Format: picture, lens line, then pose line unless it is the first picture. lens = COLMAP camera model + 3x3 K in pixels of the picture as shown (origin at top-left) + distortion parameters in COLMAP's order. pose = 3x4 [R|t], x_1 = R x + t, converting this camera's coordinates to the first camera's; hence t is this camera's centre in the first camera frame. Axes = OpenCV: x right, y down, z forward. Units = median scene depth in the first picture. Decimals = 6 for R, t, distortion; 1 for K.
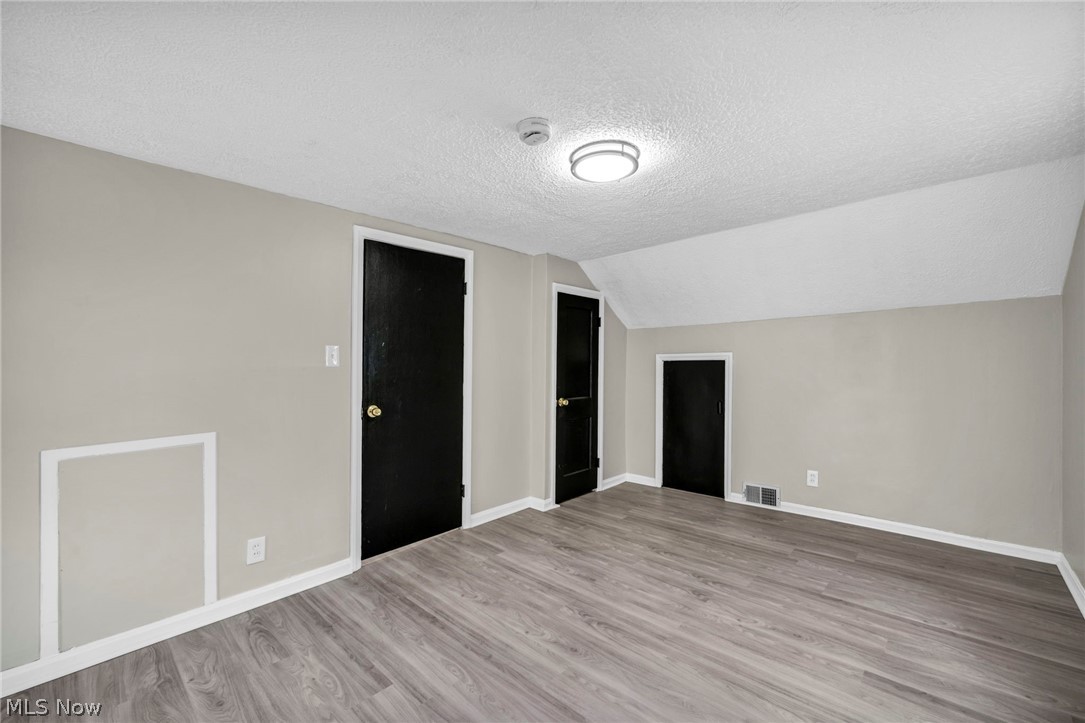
lens RADIAL K [[449.8, 0, 542.5], [0, 449.8, 361.5], [0, 0, 1]] dist [-0.001886, -0.000092]
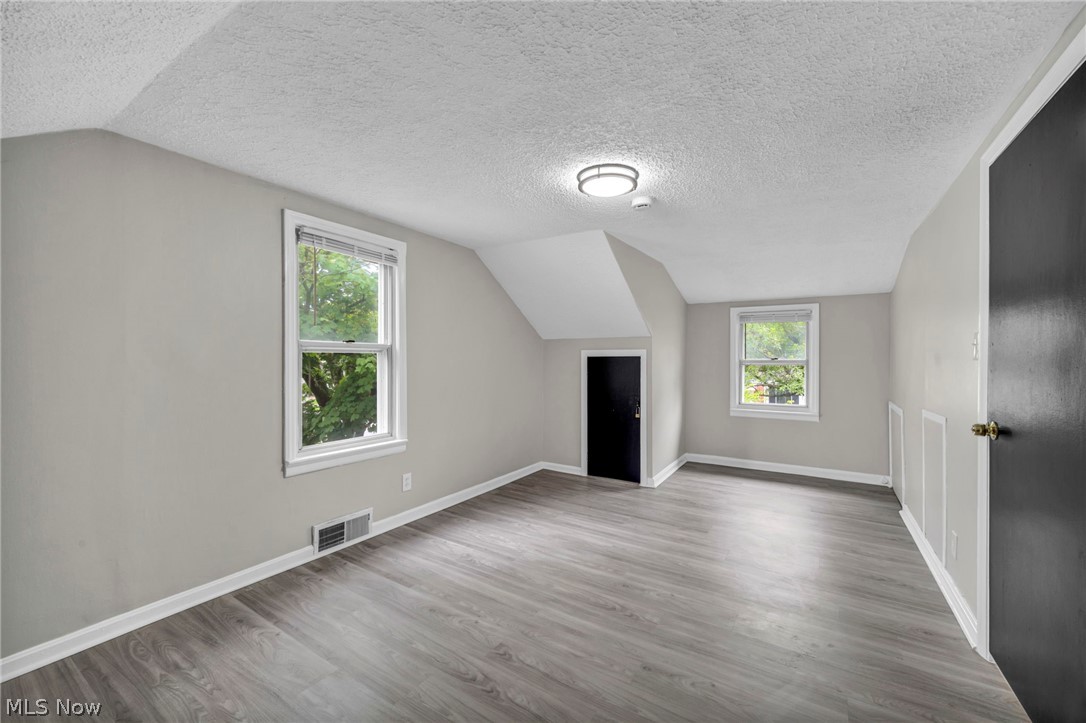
lens RADIAL K [[438.2, 0, 543.0], [0, 438.2, 361.5], [0, 0, 1]] dist [0.001827, 0.000022]
pose [[-0.984156, 0.003362, -0.177272, 0.424155], [0.003848, 0.999990, -0.002396, 0.015933], [0.177262, -0.003041, -0.984159, 1.797527]]
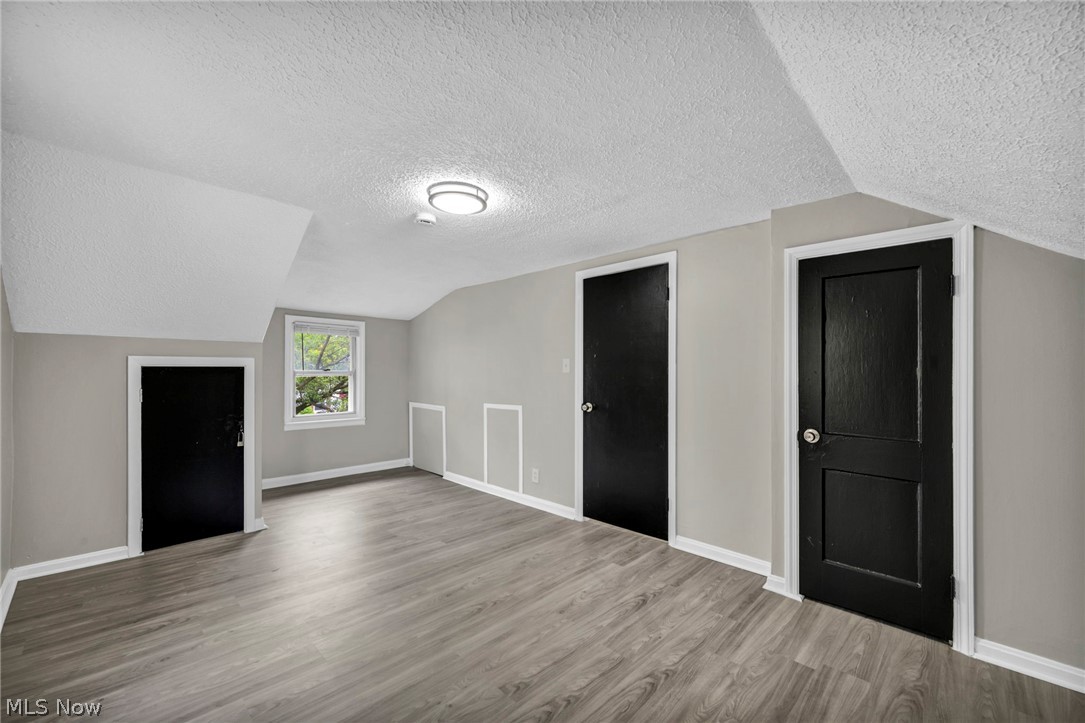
lens RADIAL K [[437.8, 0, 542.5], [0, 437.8, 361.5], [0, 0, 1]] dist [0.001827, 0.000022]
pose [[-0.032963, -0.015880, -0.999330, 1.096934], [0.000331, 0.999874, -0.015900, -0.003408], [0.999457, -0.000854, -0.032954, 1.088159]]
